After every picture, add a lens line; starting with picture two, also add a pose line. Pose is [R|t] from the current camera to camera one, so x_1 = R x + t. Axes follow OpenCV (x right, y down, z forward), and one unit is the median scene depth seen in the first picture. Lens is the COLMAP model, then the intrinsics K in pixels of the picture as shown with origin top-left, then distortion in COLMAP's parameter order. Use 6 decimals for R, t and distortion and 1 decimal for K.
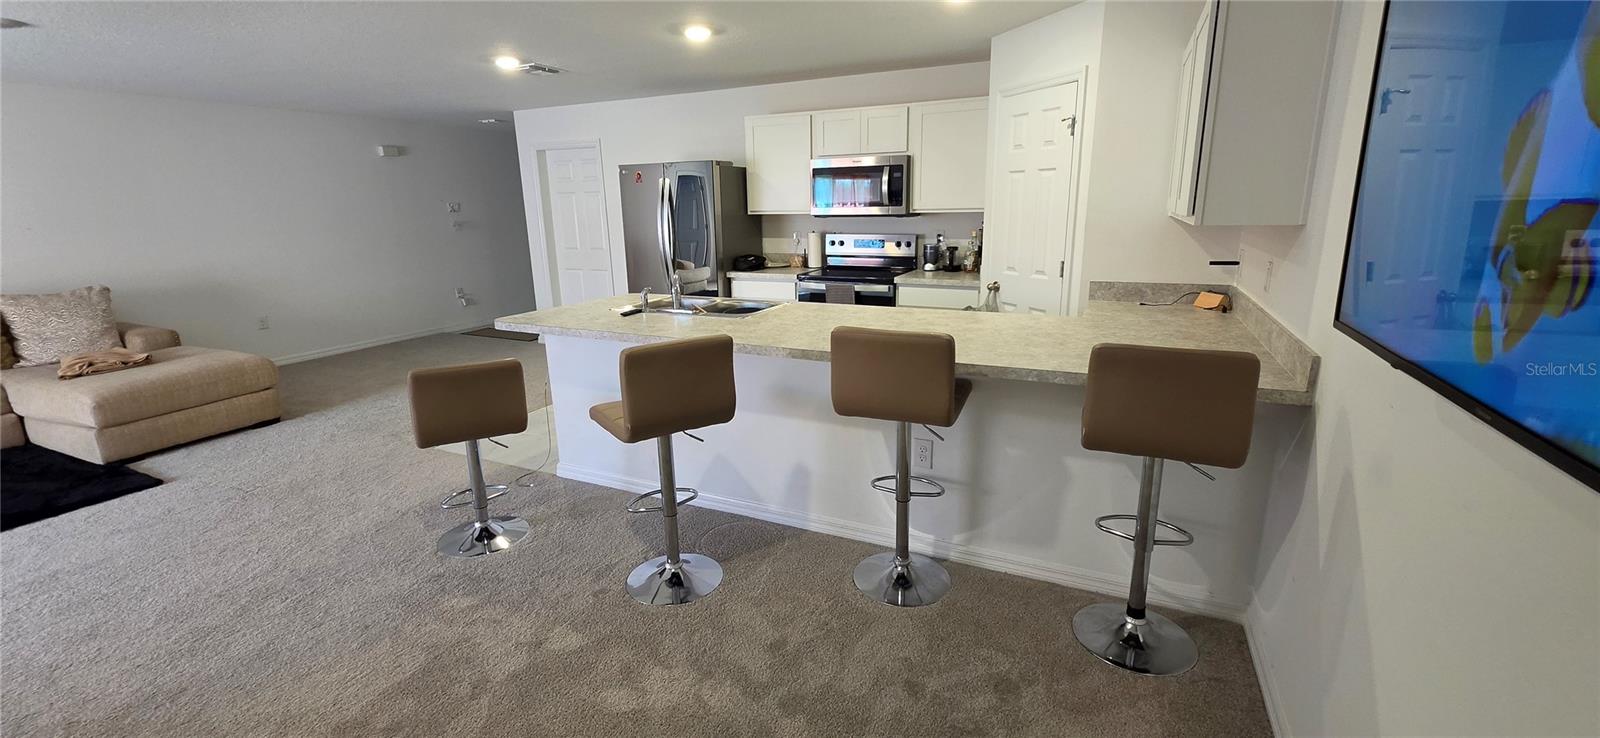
lens RADIAL K [[656.9, 0, 800.0], [0, 656.9, 369.0], [0, 0, 1]] dist [0.001144, 0.000217]
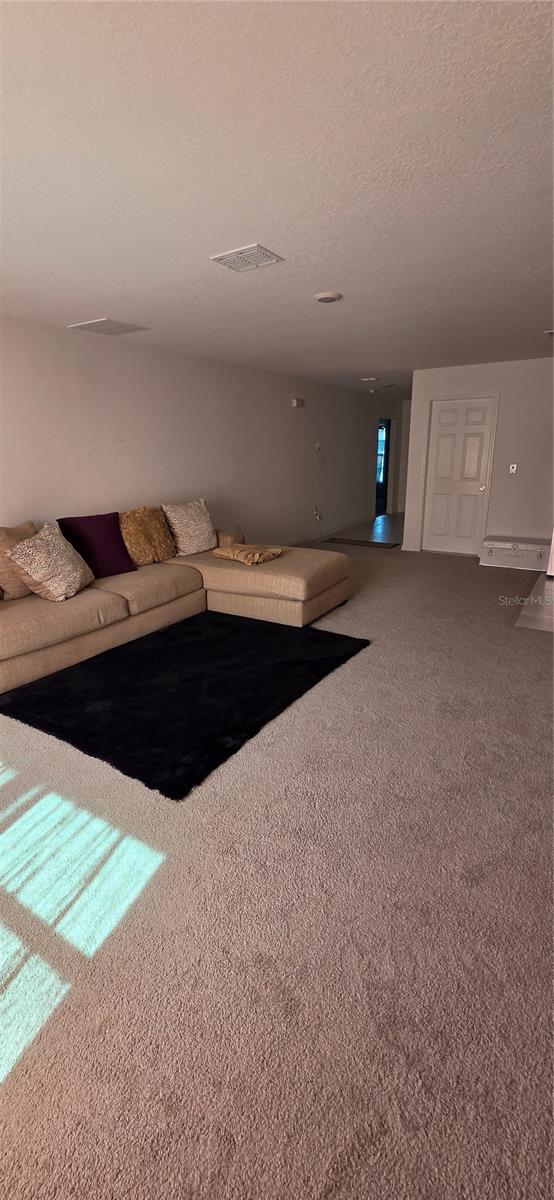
lens RADIAL K [[492.7, 0, 277.0], [0, 492.7, 600.0], [0, 0, 1]] dist [0.001144, 0.000217]
pose [[0.992661, 0.039511, -0.114291, -0.906098], [-0.033918, 0.998149, 0.050471, 0.032995], [0.116074, -0.046224, 0.992164, -0.031213]]
